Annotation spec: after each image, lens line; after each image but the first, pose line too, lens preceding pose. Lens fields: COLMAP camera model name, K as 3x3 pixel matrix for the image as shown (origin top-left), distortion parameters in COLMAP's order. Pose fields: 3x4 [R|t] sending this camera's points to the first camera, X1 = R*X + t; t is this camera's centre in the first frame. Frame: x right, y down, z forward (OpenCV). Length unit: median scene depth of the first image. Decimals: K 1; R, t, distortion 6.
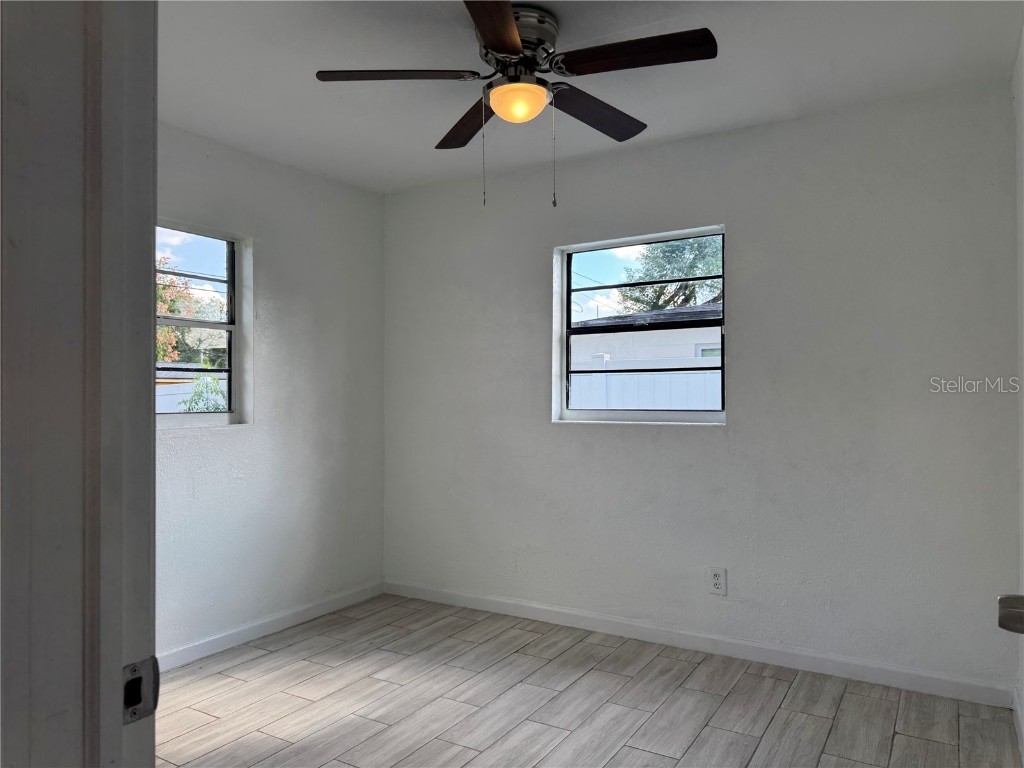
lens RADIAL K [[720.0, 0, 514.9], [0, 720.0, 376.1], [0, 0, 1]] dist [0.011803, -0.000830]
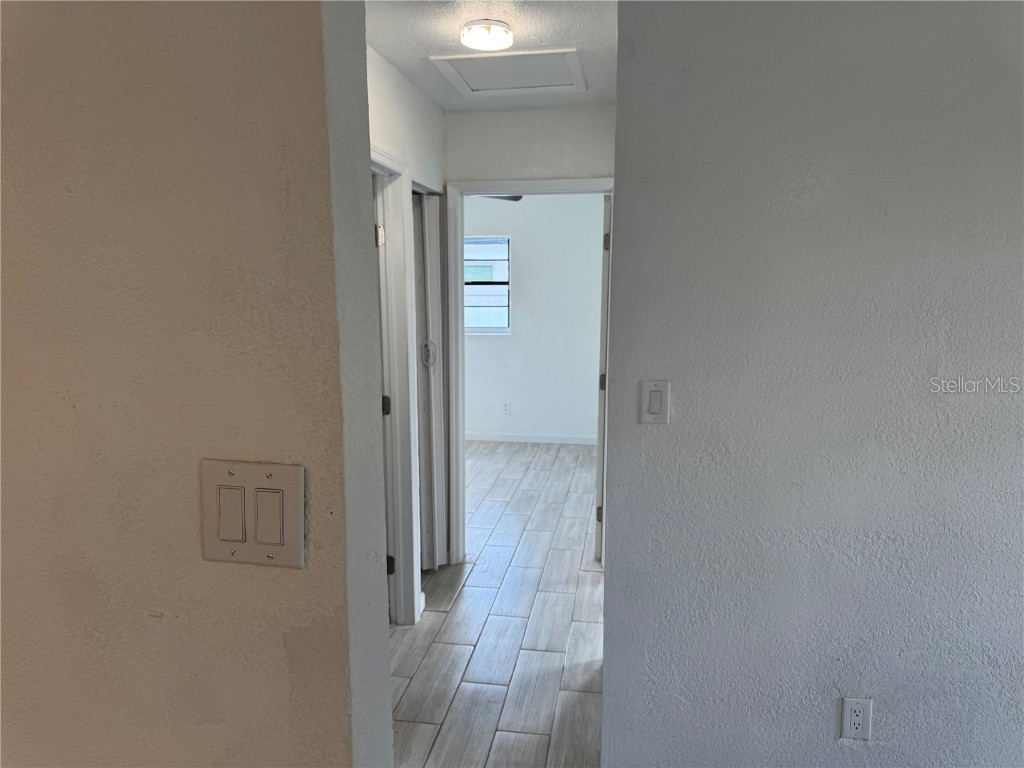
lens RADIAL K [[720.0, 0, 509.8], [0, 720.0, 384.7], [0, 0, 1]] dist [0.011803, -0.000830]
pose [[0.925898, -0.045005, 0.375084, -0.560159], [-0.017756, 0.986597, 0.162208, -0.142020], [-0.377357, -0.156848, 0.912688, -1.036036]]
